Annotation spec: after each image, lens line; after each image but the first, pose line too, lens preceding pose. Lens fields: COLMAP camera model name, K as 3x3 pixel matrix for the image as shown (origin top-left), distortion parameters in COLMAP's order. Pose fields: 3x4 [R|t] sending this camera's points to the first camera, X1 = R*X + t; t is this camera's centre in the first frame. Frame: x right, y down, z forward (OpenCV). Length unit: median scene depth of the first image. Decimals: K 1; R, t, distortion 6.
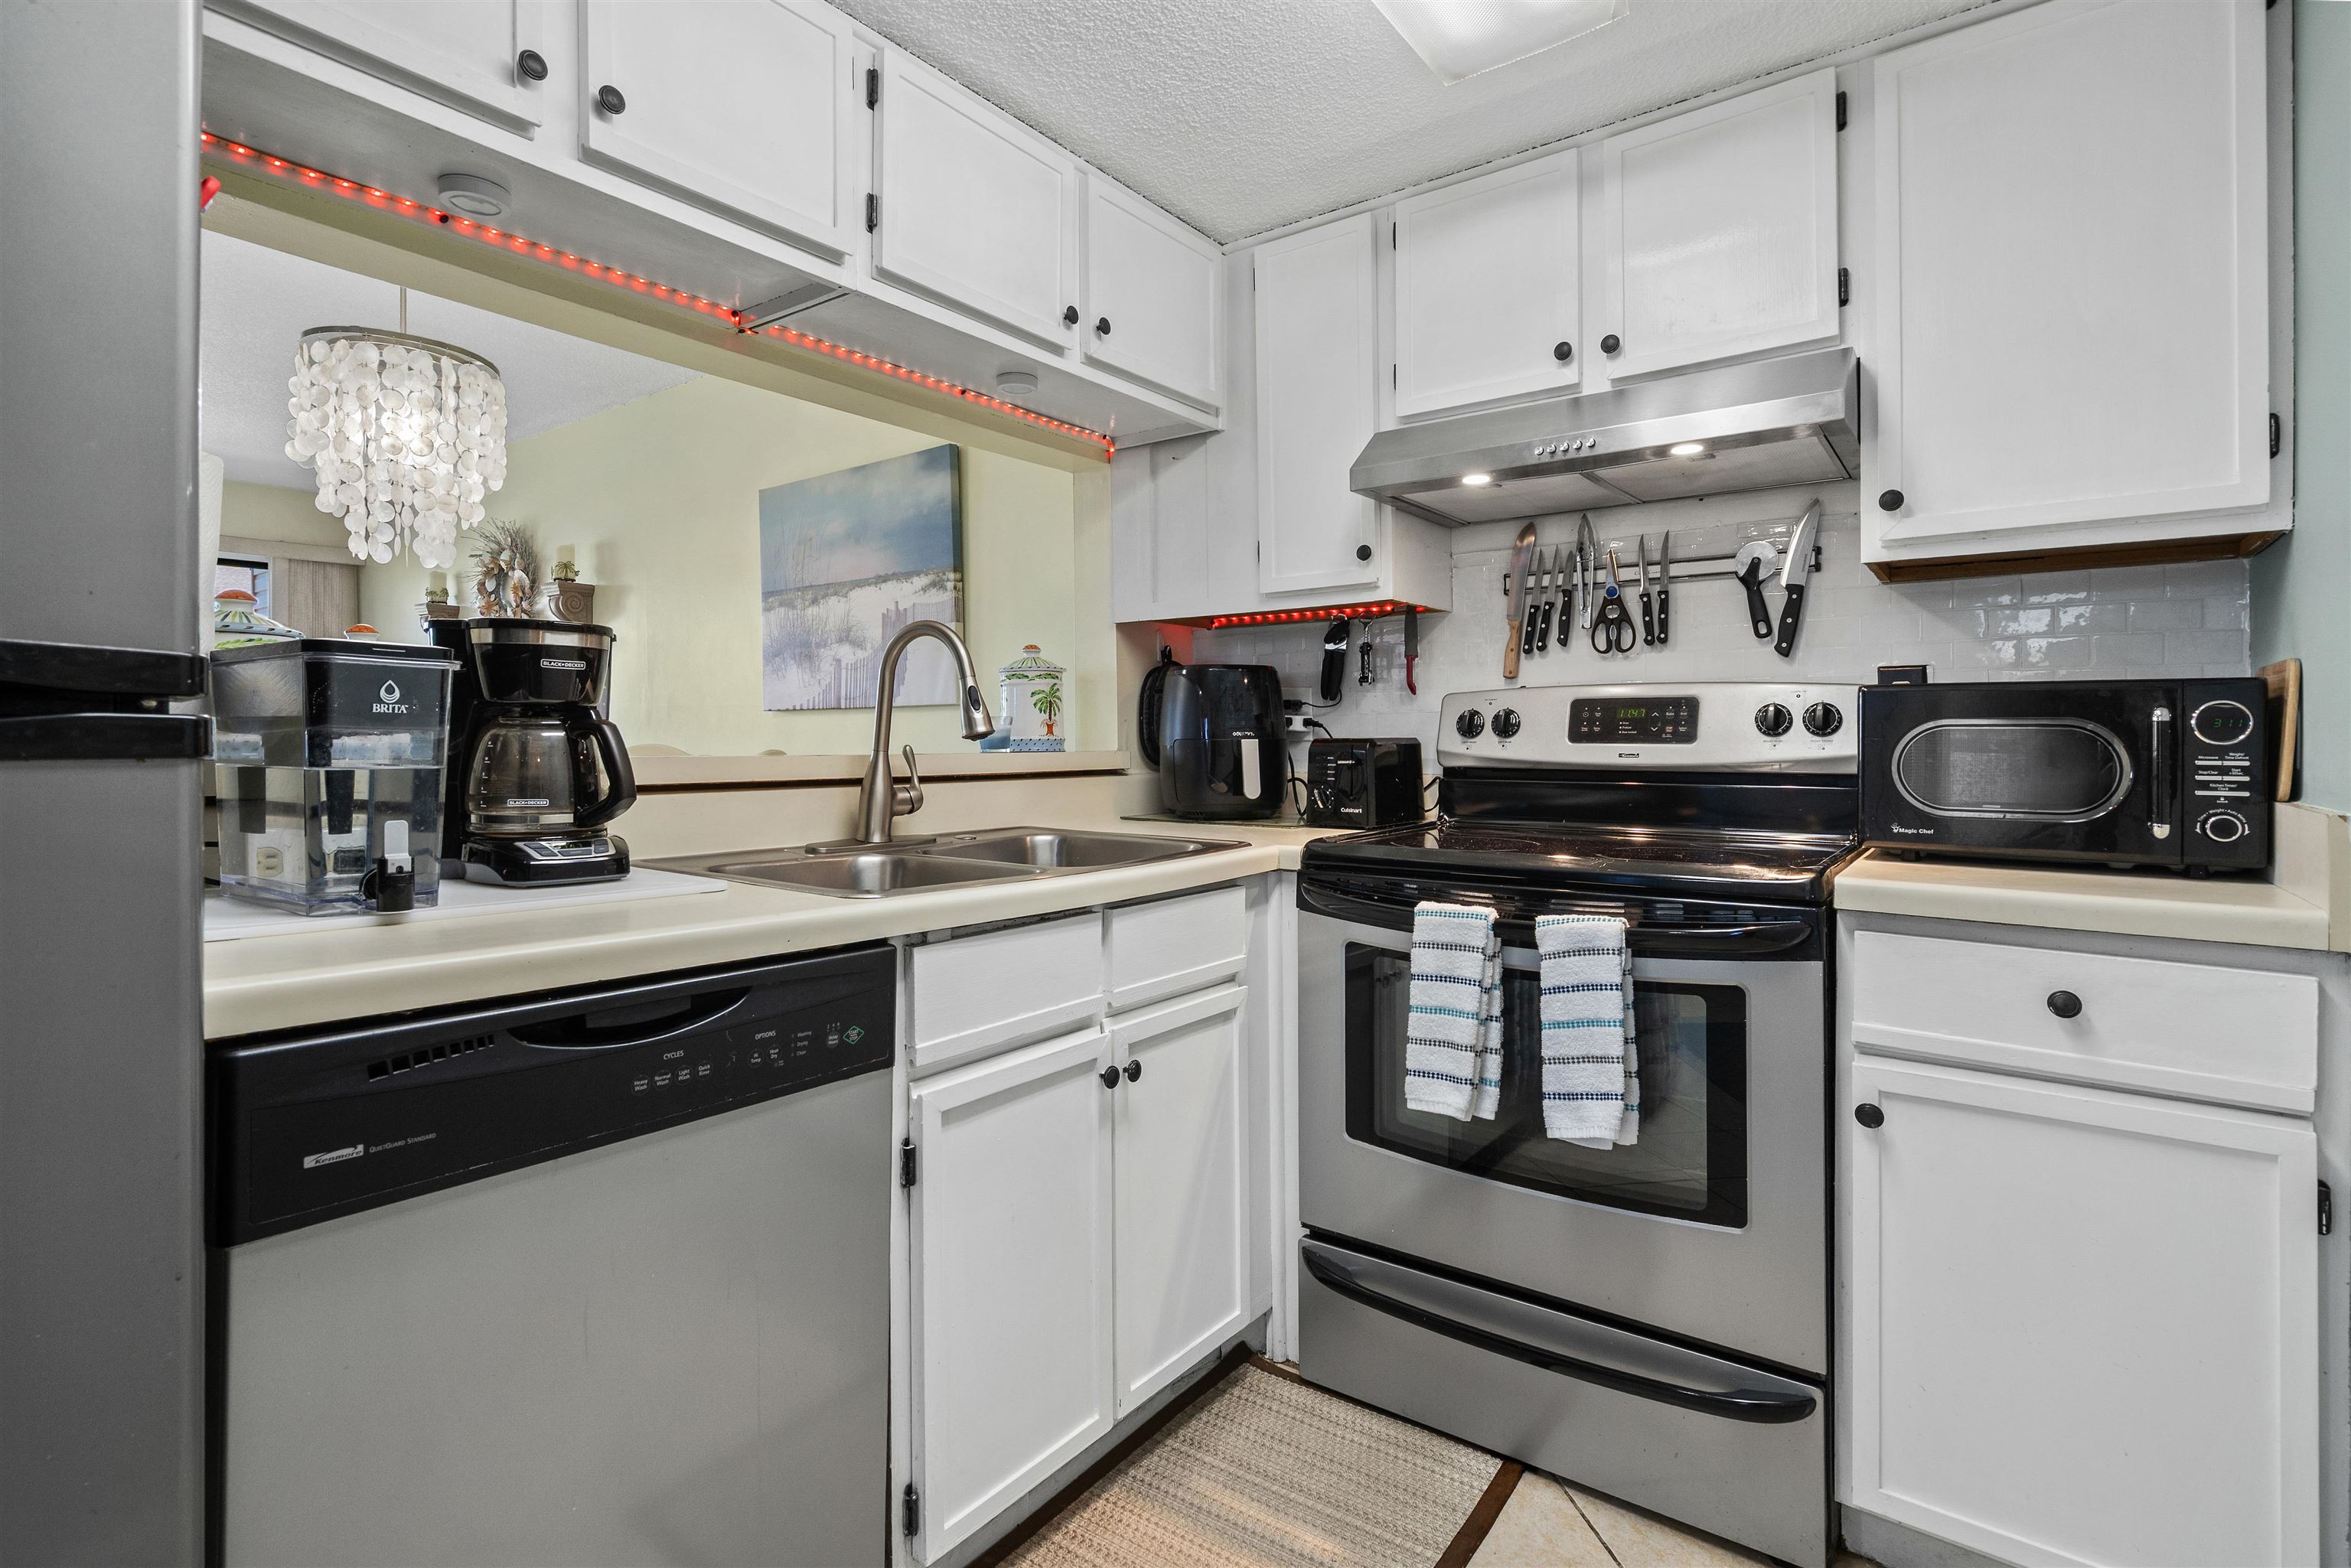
lens RADIAL K [[1074.4, 0, 1185.0], [0, 1074.4, 747.8], [0, 0, 1]] dist [-0.011159, 0.007611]
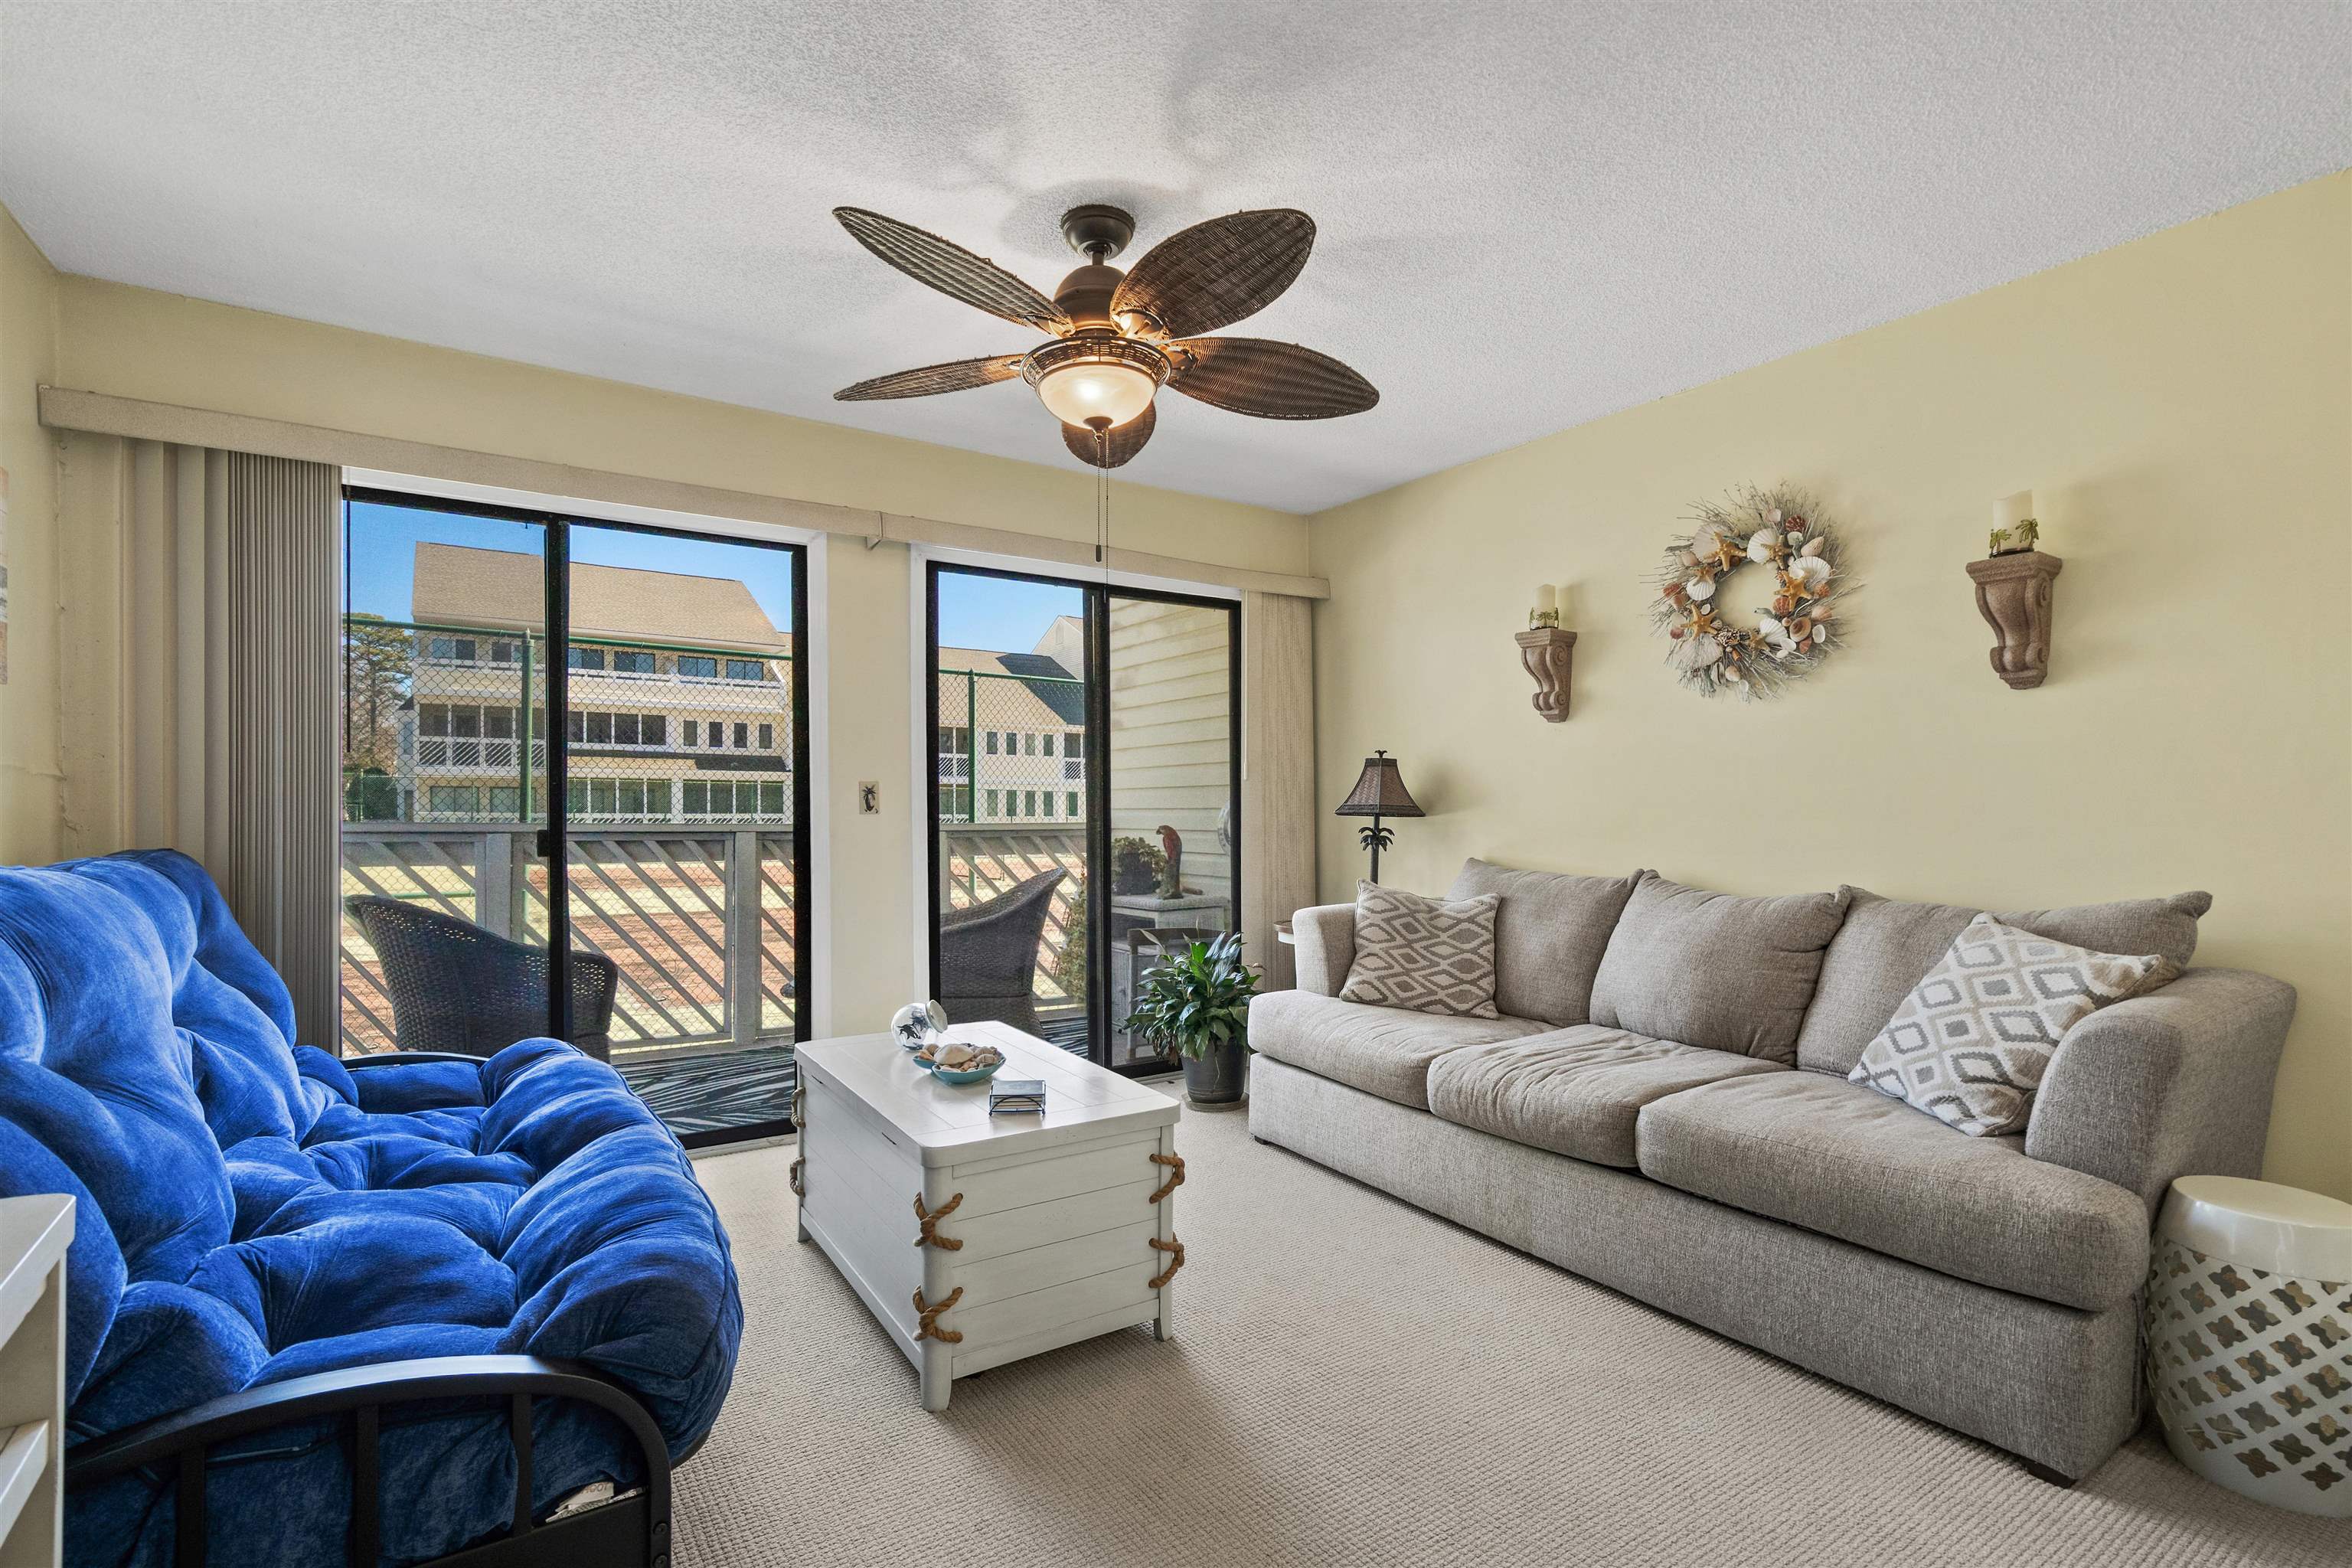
lens RADIAL K [[1074.9, 0, 1175.1], [0, 1074.9, 814.8], [0, 0, 1]] dist [-0.011159, 0.007611]
pose [[0.937034, -0.002477, -0.349230, -1.917445], [0.002527, 0.999997, -0.000312, -0.036571], [0.349230, -0.000590, 0.937037, 0.707611]]
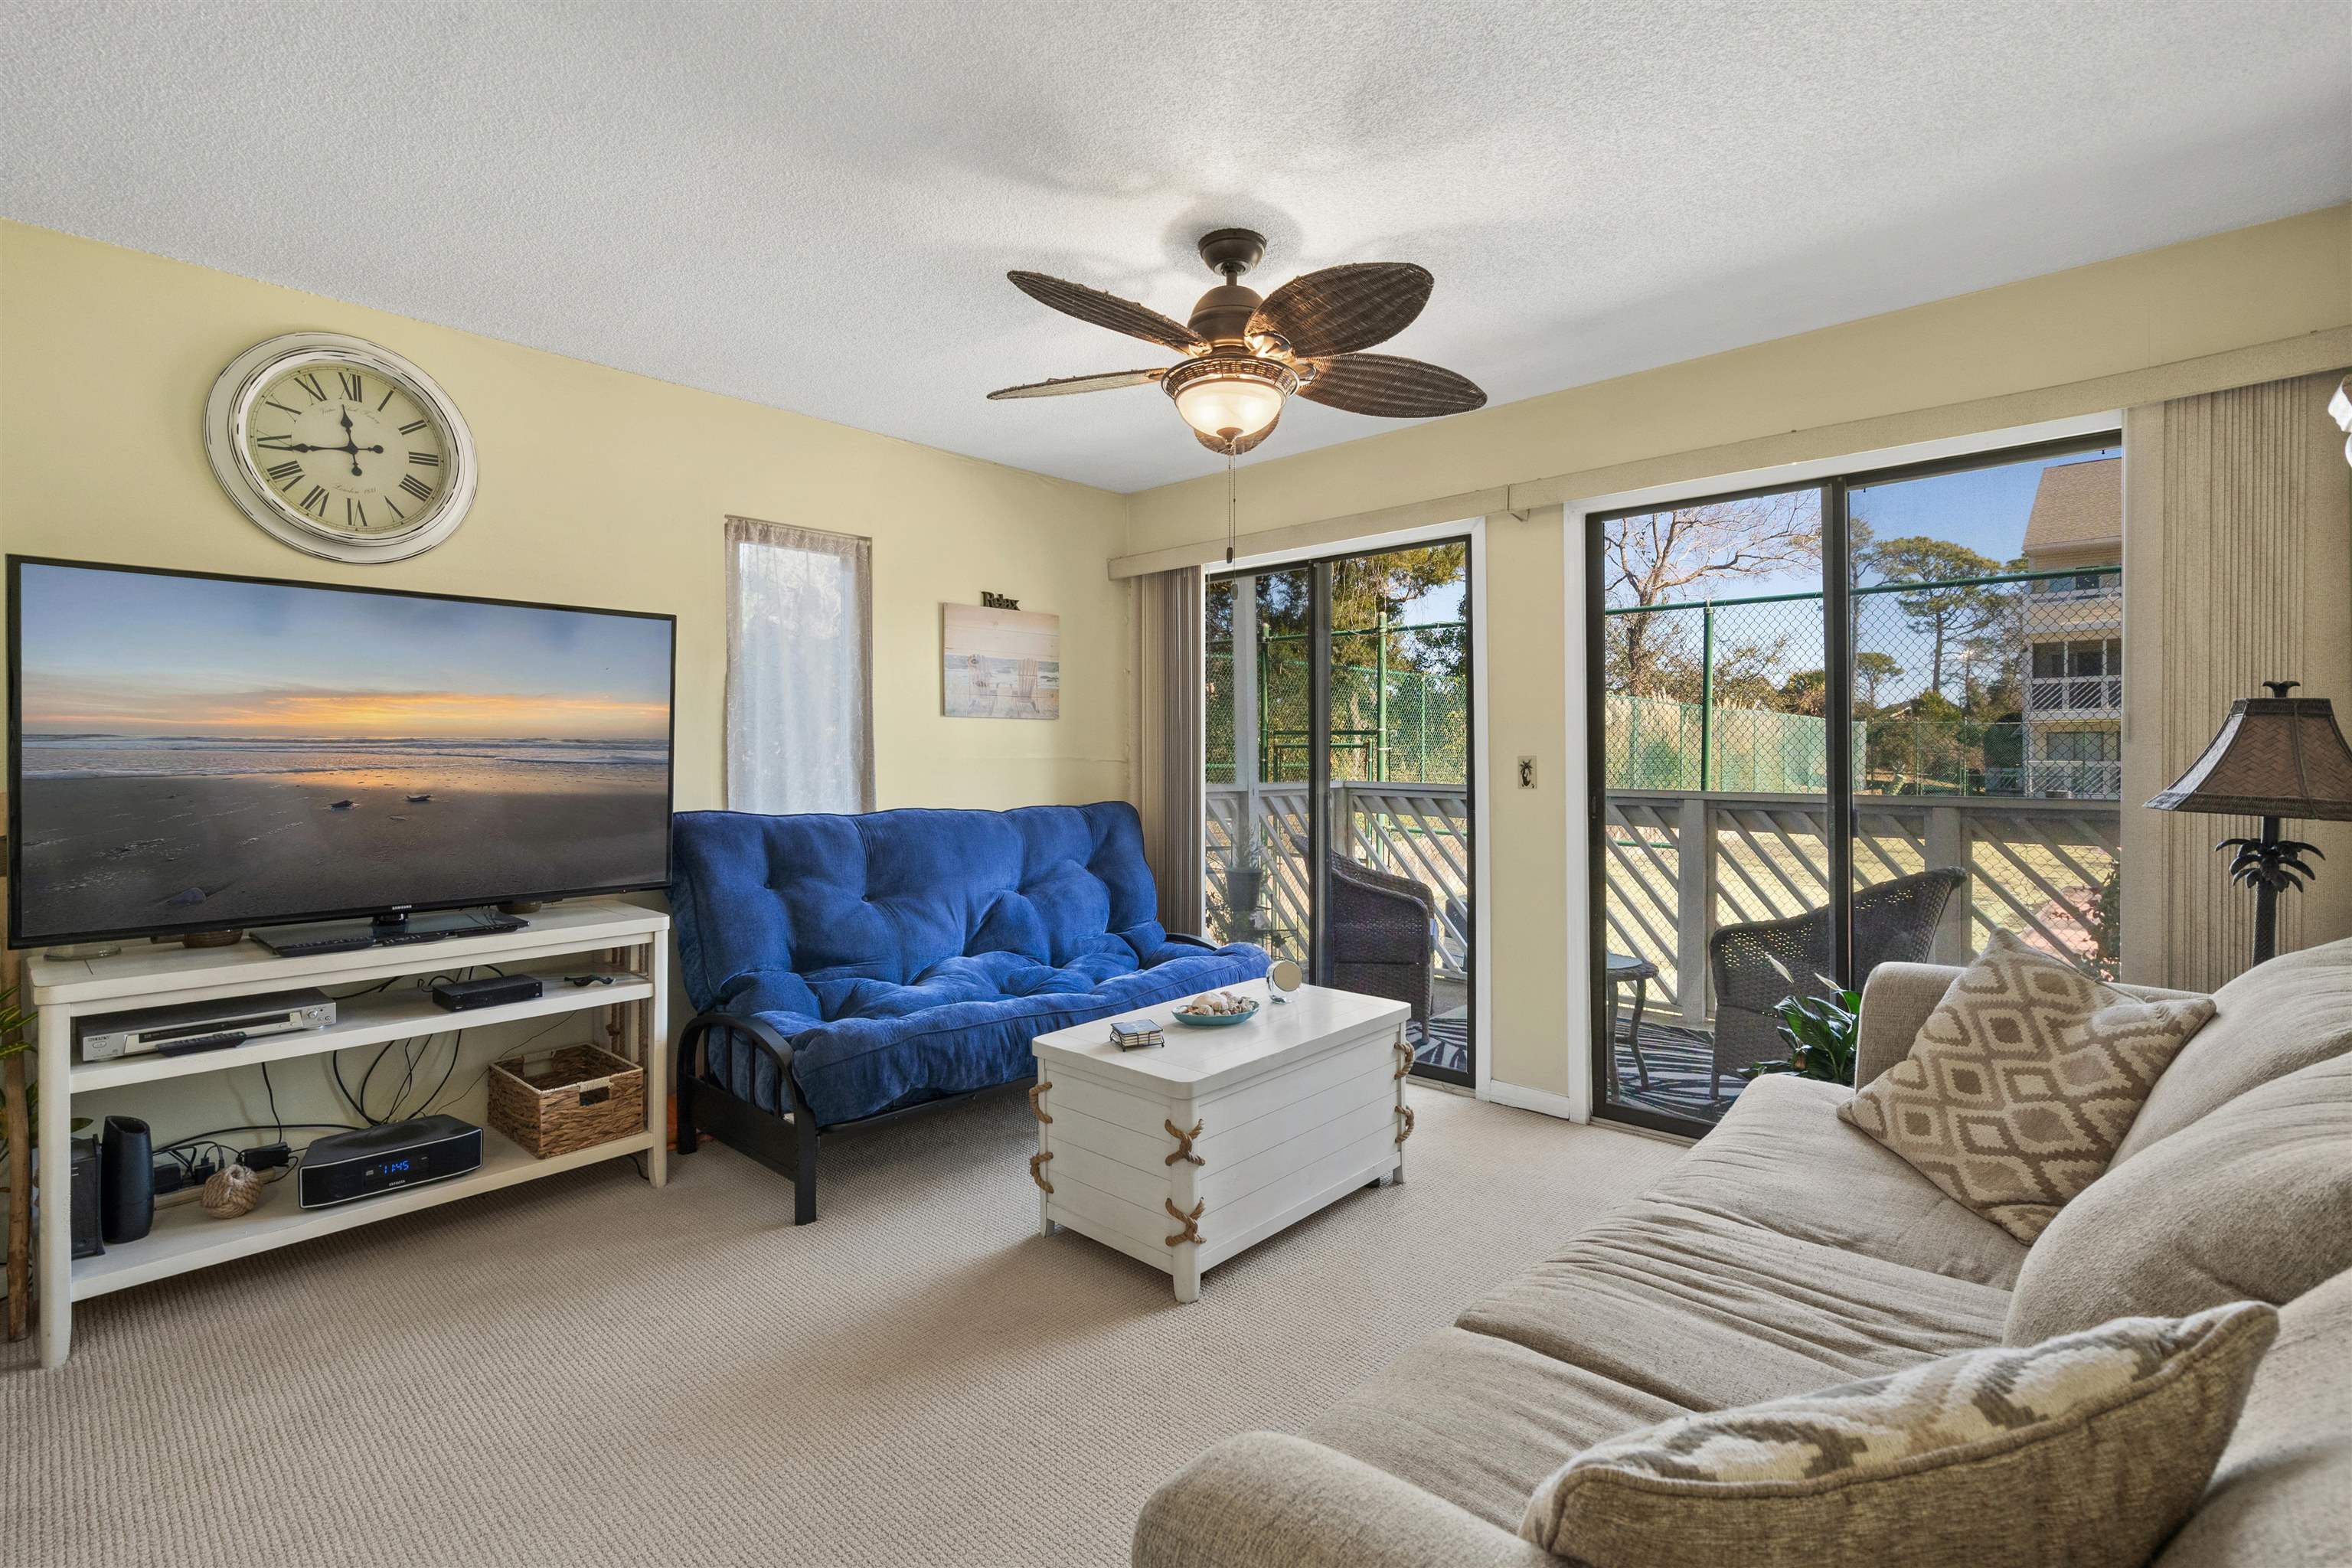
lens RADIAL K [[1074.9, 0, 1164.8], [0, 1074.9, 769.8], [0, 0, 1]] dist [-0.011159, 0.007611]
pose [[-0.128910, 0.008259, -0.991622, -1.089244], [-0.002066, 0.999961, 0.008597, -0.090796], [0.991654, 0.003156, -0.128888, 1.965693]]
